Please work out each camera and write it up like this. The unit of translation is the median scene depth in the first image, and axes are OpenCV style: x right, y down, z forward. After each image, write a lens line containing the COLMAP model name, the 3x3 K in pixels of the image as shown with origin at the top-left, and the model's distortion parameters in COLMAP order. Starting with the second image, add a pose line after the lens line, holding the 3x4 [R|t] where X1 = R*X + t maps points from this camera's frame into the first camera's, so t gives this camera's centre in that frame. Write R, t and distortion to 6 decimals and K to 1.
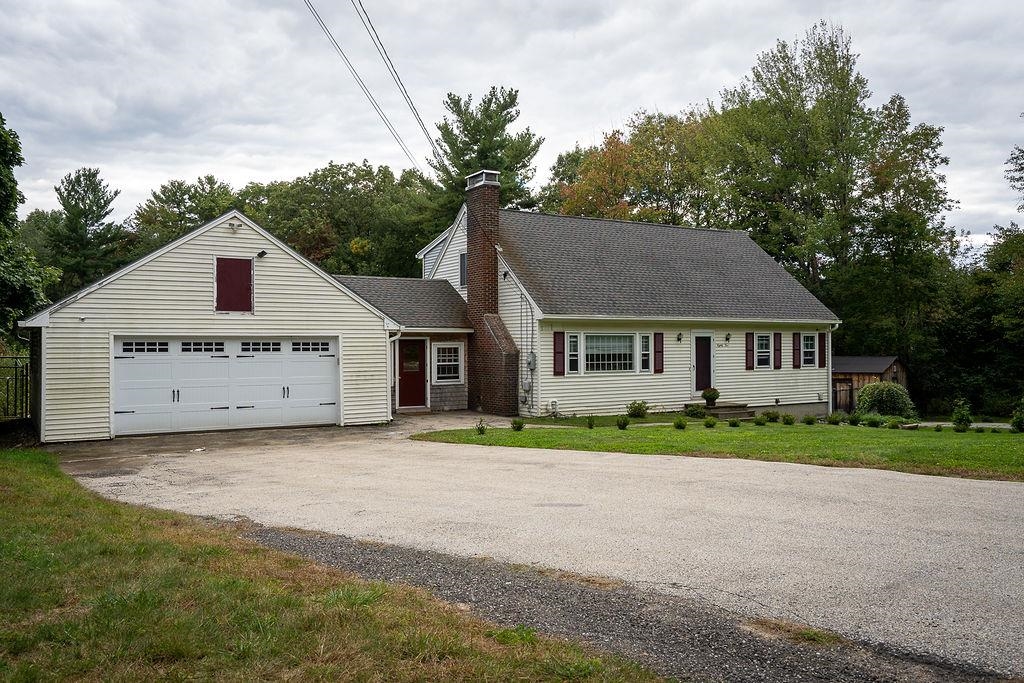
lens RADIAL K [[824.5, 0, 512.4], [0, 824.5, 343.5], [0, 0, 1]] dist [0.002012, 0.000293]
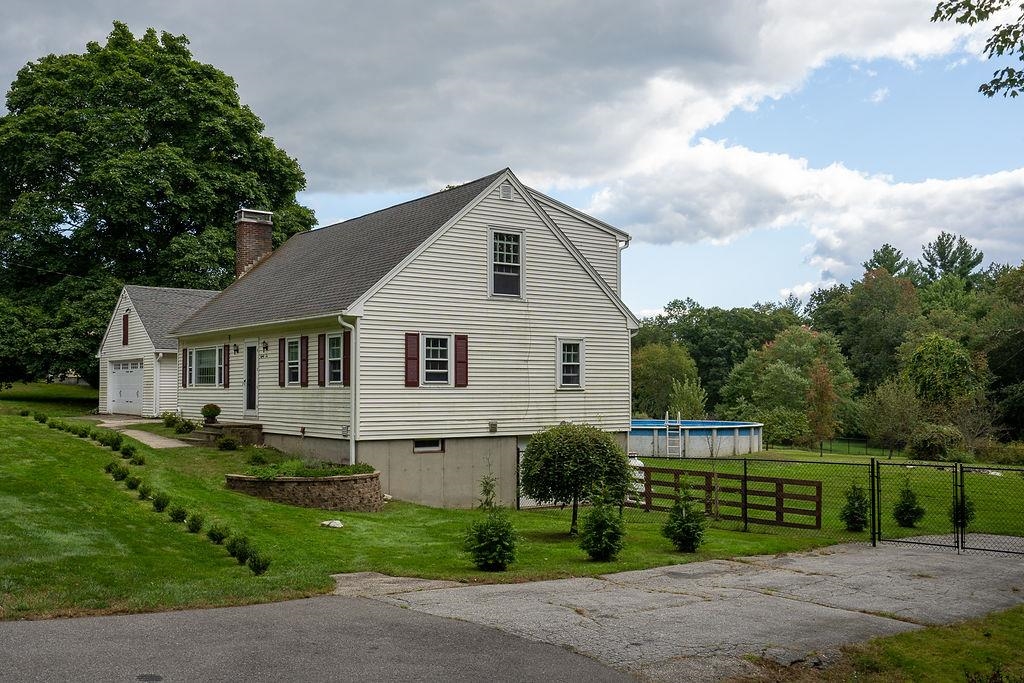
lens RADIAL K [[1002.3, 0, 512.3], [0, 1002.3, 344.2], [0, 0, 1]] dist [-0.023033, 0.000000]
pose [[0.069031, -0.022060, -0.997371, 1.238447], [0.030223, 0.999343, -0.020012, 0.017440], [0.997157, -0.028762, 0.069652, 1.151102]]
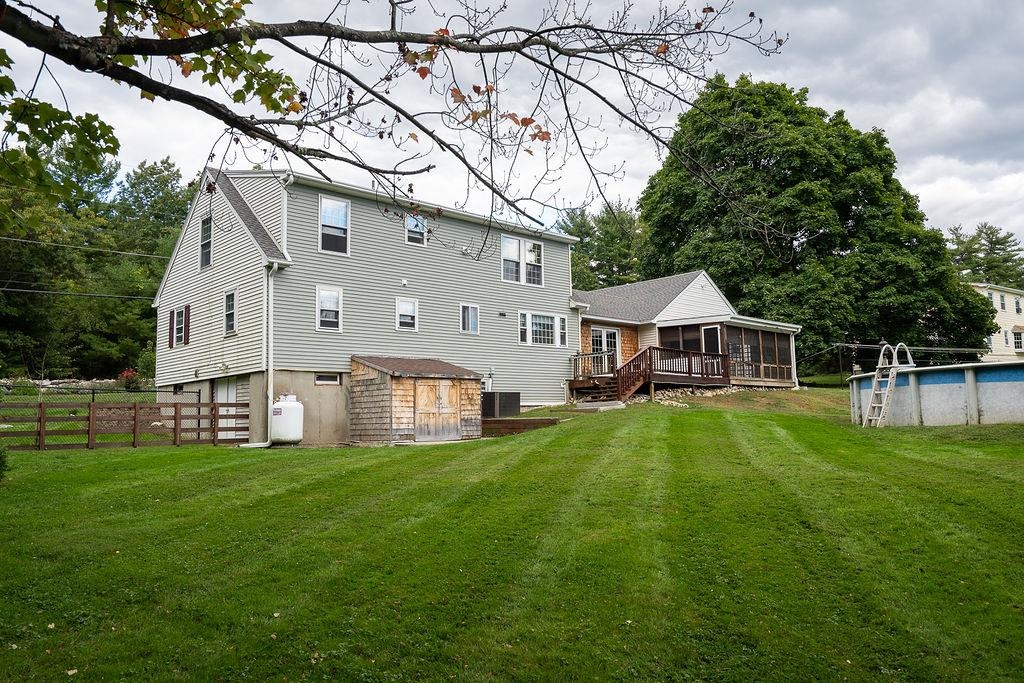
lens RADIAL K [[736.1, 0, 511.4], [0, 736.1, 338.5], [0, 0, 1]] dist [0.000435, -0.003696]
pose [[-0.982021, 0.007969, -0.188603, 0.156782], [0.036428, 0.988329, -0.147913, 0.167951], [0.185223, -0.152124, -0.970850, 2.057159]]
